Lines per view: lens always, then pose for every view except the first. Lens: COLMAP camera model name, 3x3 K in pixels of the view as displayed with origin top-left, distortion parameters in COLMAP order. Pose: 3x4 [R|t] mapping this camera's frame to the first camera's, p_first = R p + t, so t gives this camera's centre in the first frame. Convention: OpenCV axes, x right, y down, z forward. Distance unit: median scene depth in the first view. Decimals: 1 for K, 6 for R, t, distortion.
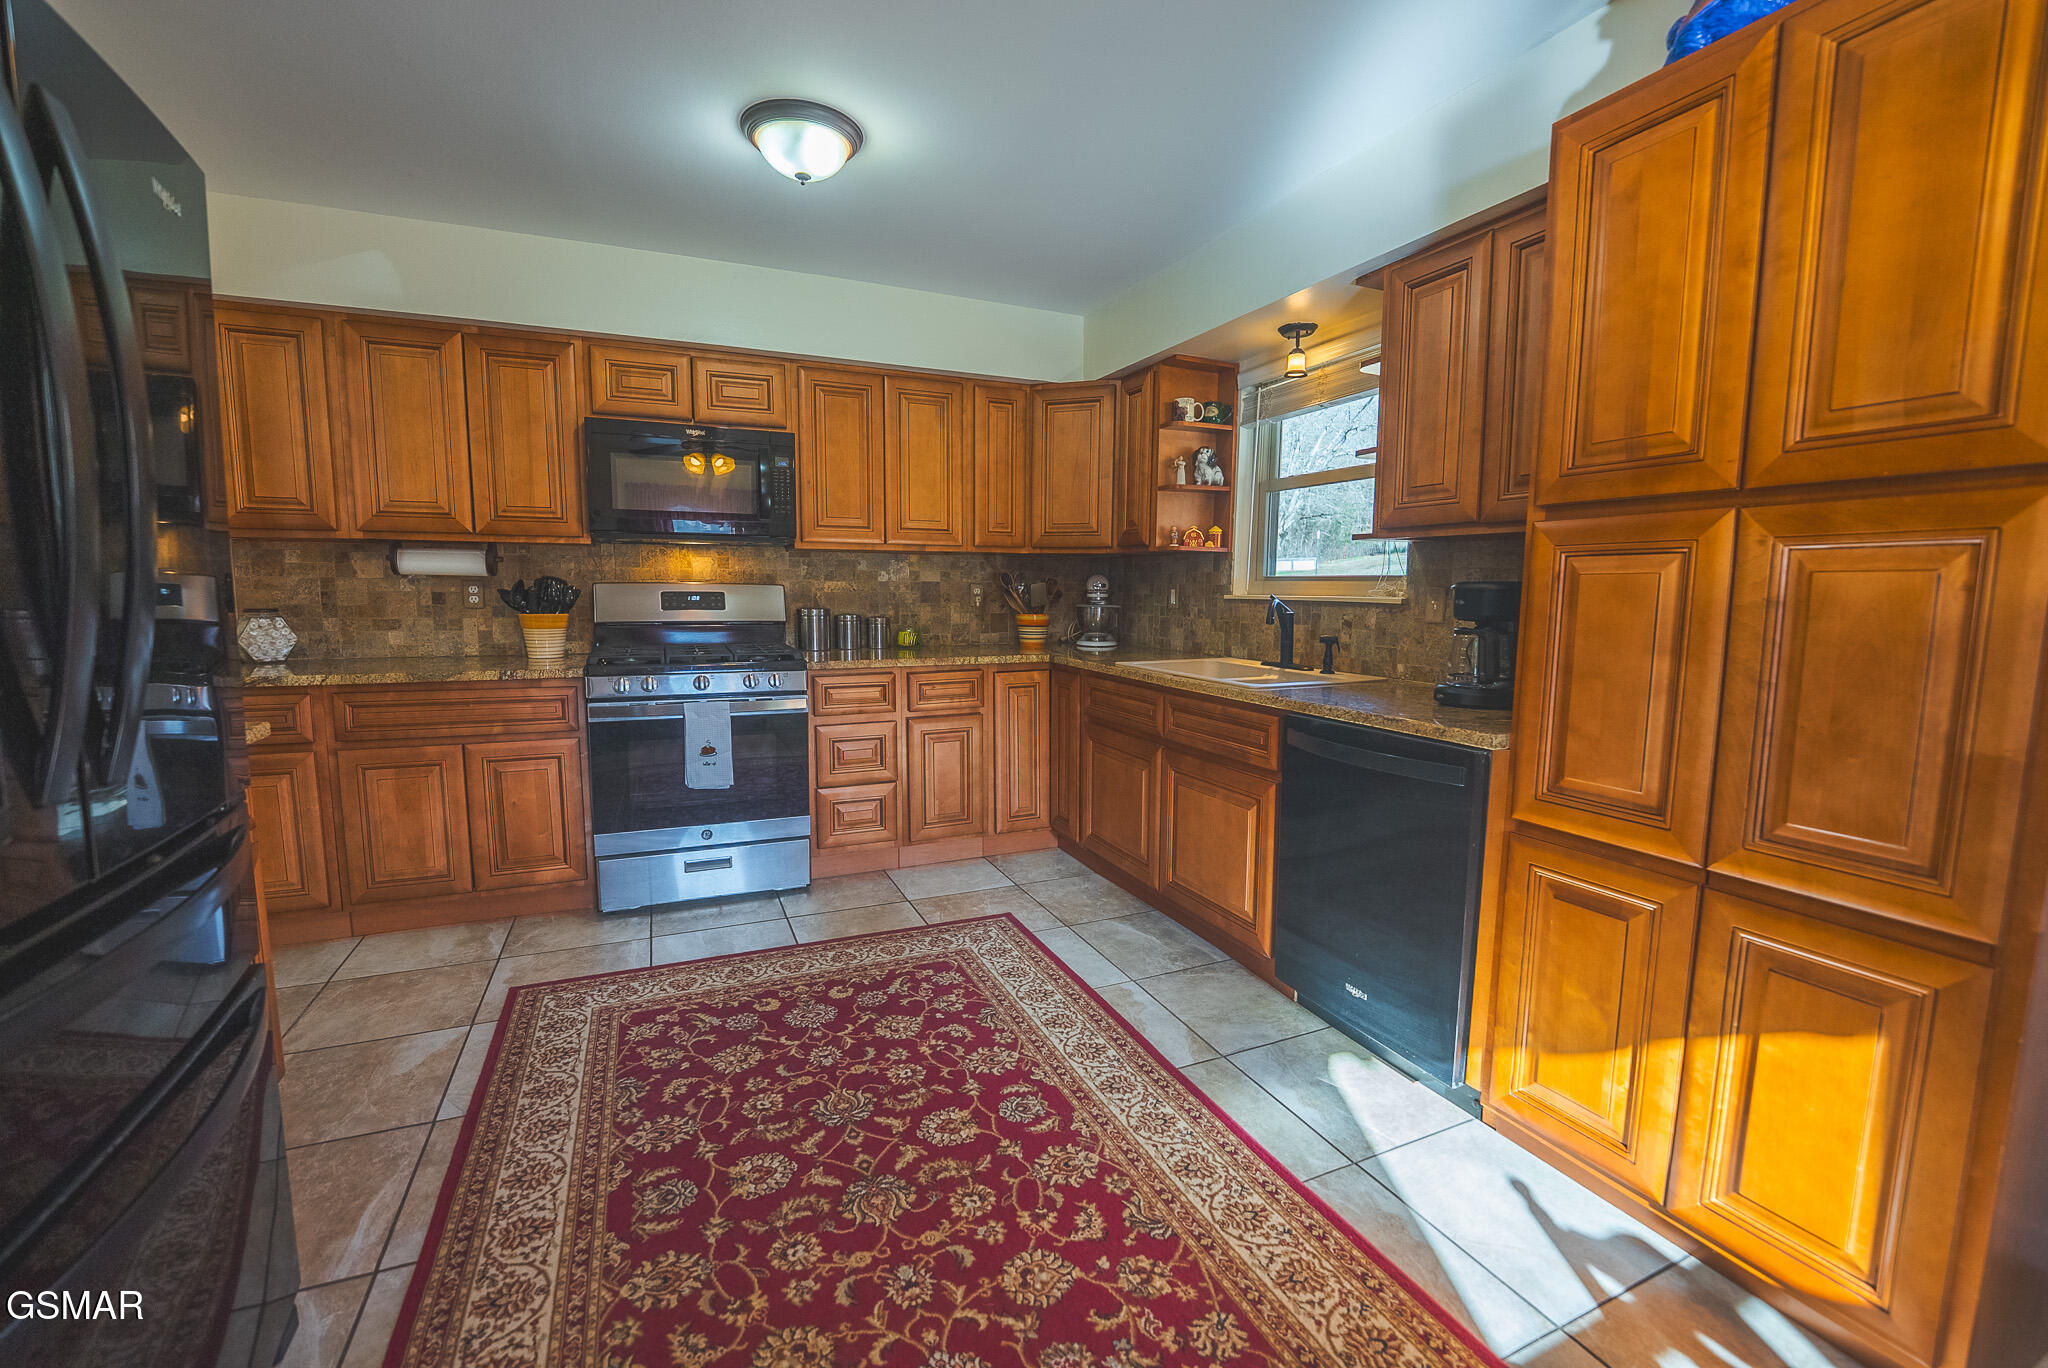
lens RADIAL K [[836.6, 0, 1027.1], [0, 836.6, 687.3], [0, 0, 1]] dist [-0.030305, 0.003373]
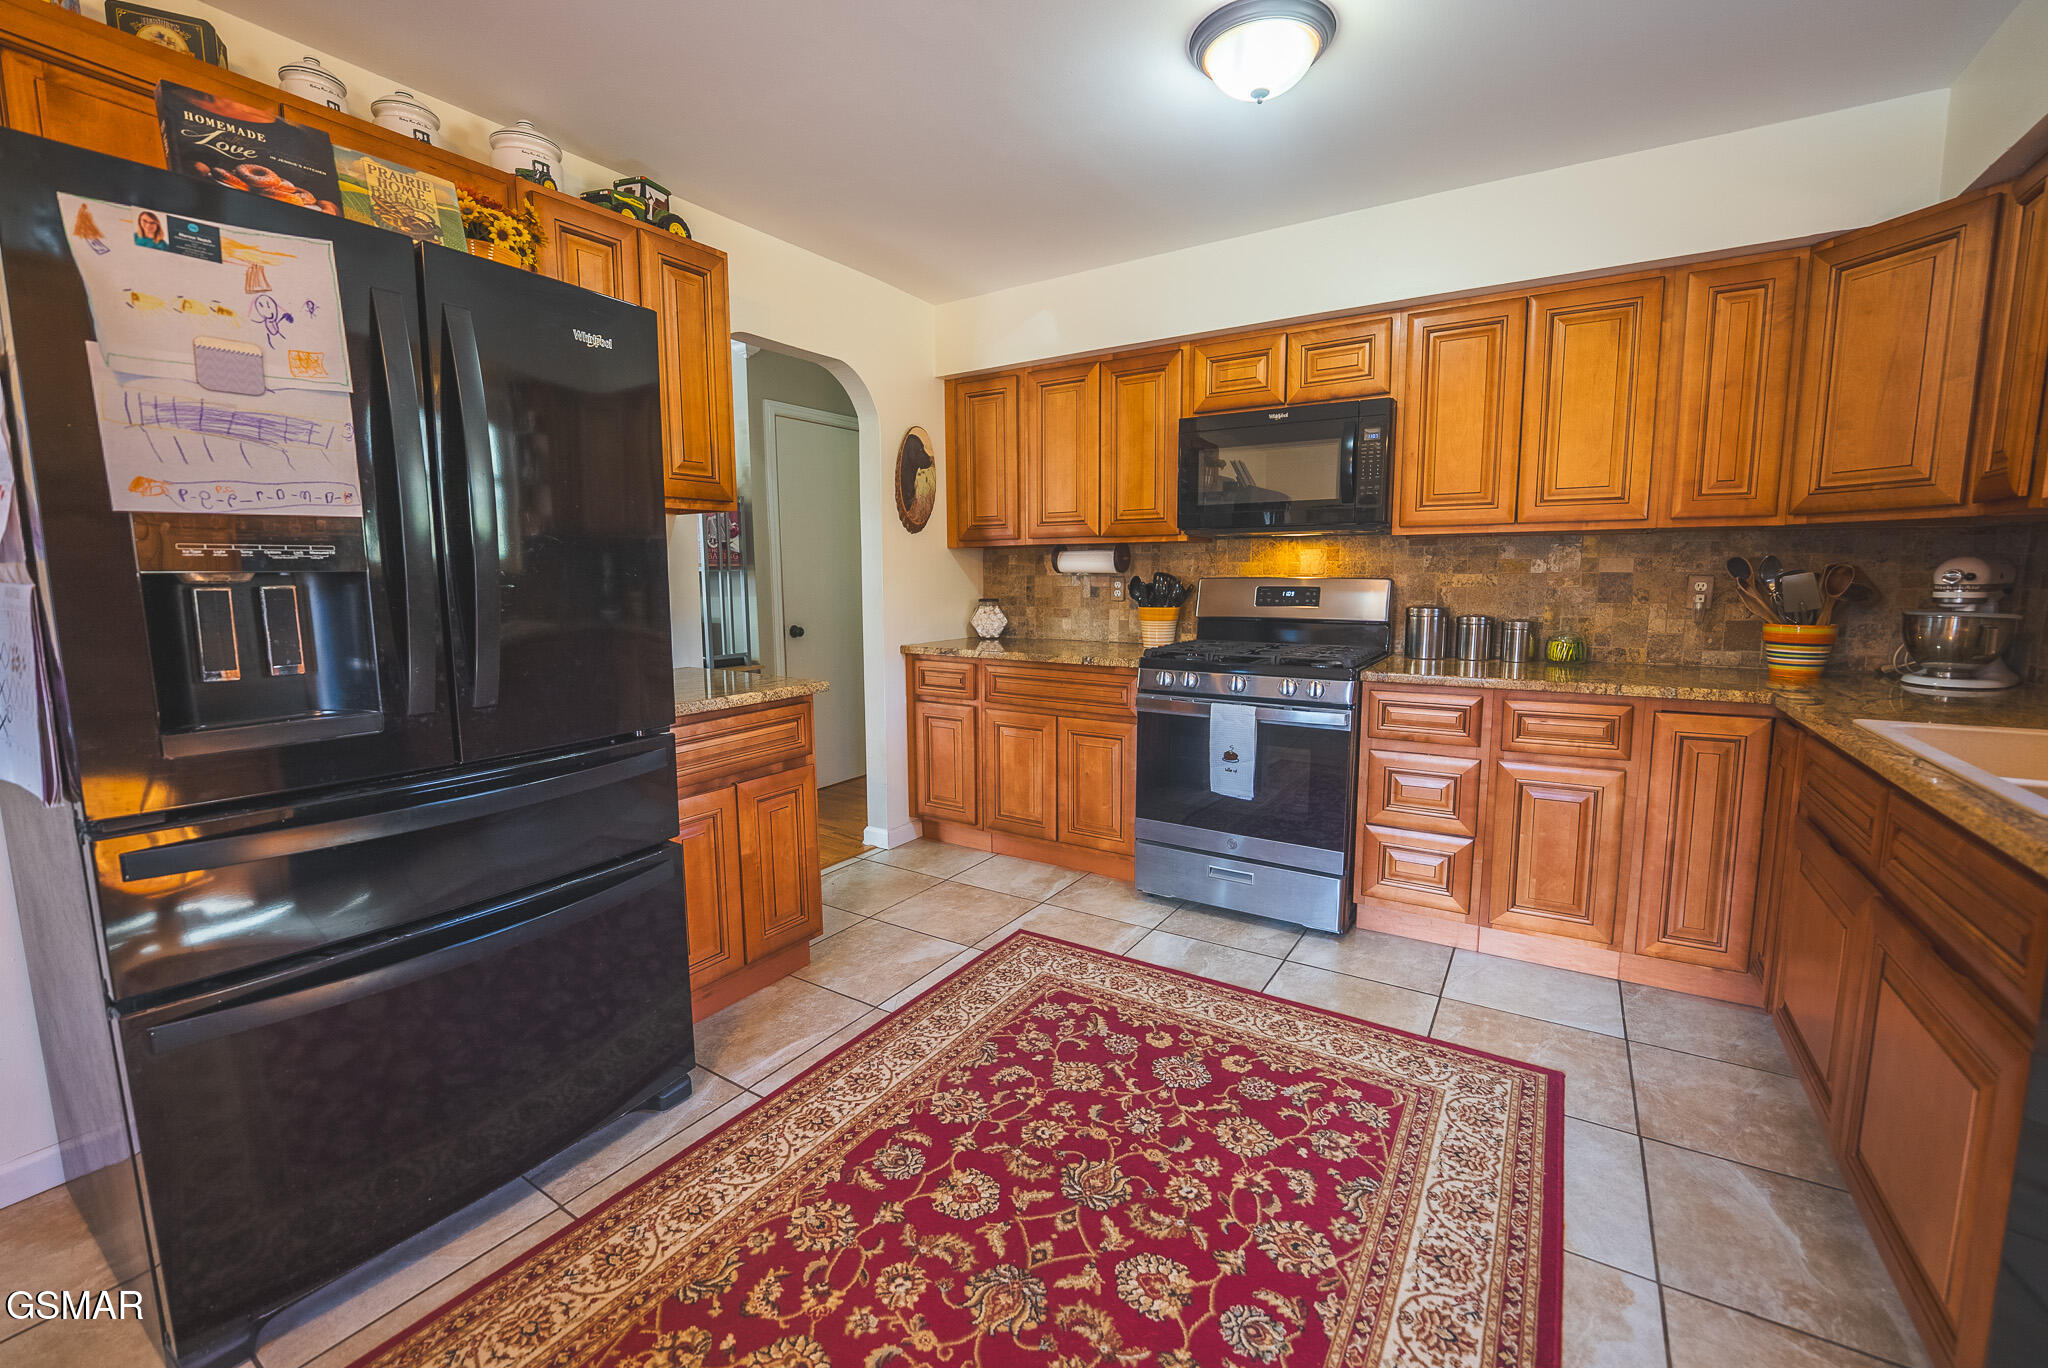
lens RADIAL K [[836.6, 0, 1037.5], [0, 836.6, 687.5], [0, 0, 1]] dist [-0.030305, 0.003373]
pose [[0.559129, 0.097721, -0.823301, 0.317915], [-0.089566, 0.994337, 0.057195, -0.043150], [0.824229, 0.041760, 0.564715, 0.340966]]
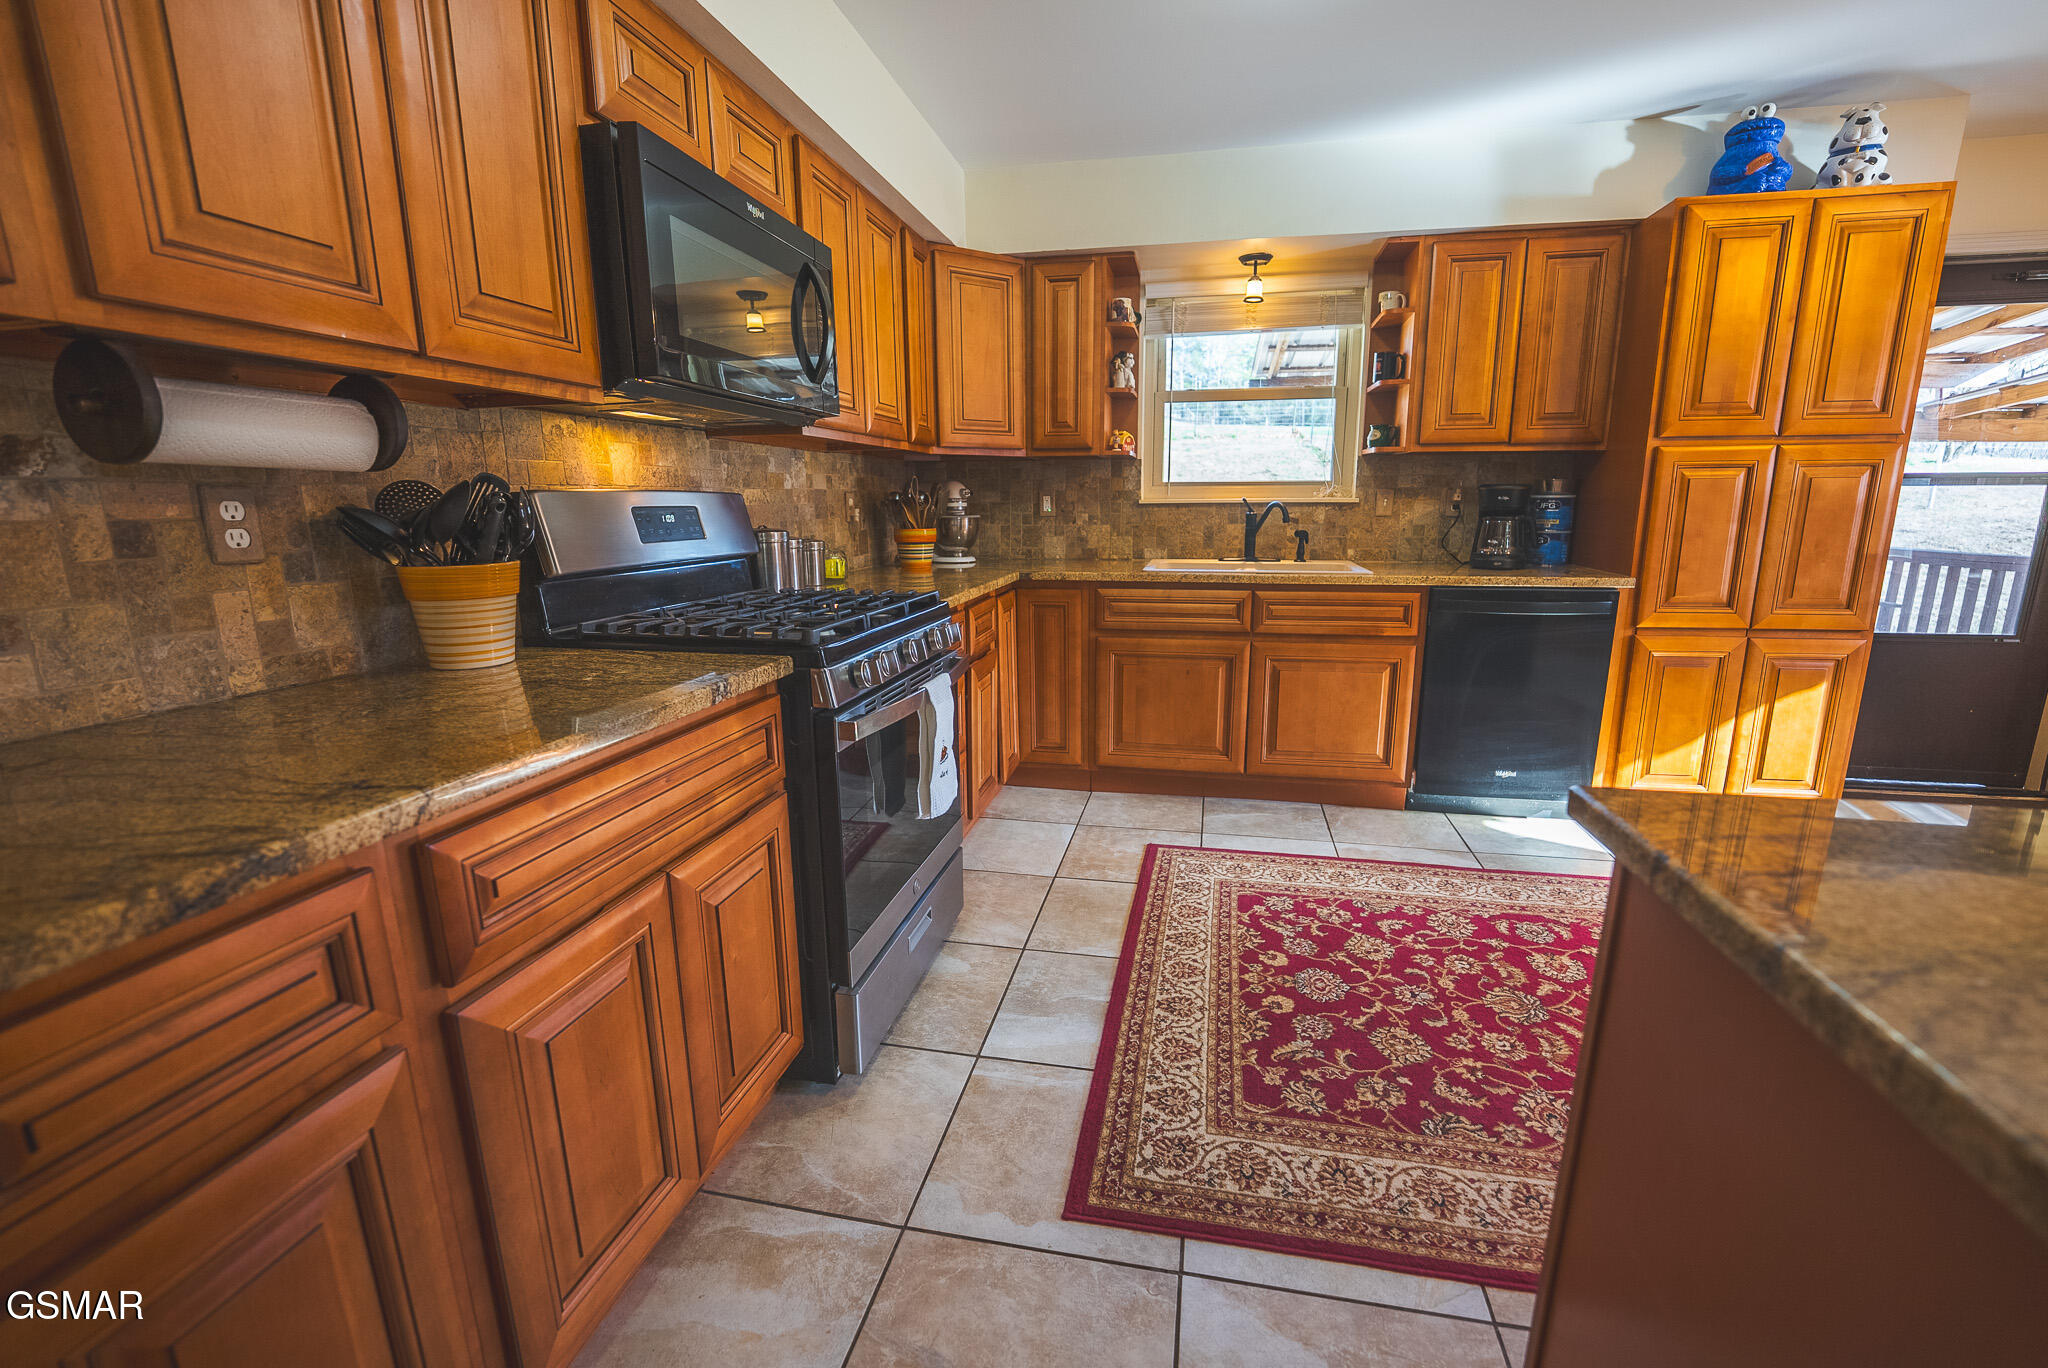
lens RADIAL K [[836.6, 0, 1032.8], [0, 836.6, 685.2], [0, 0, 1]] dist [-0.030305, 0.003373]
pose [[0.589883, -0.187060, 0.785523, -1.007626], [0.111807, 0.982348, 0.149970, -0.077004], [-0.799711, -0.000637, 0.600385, 0.674130]]
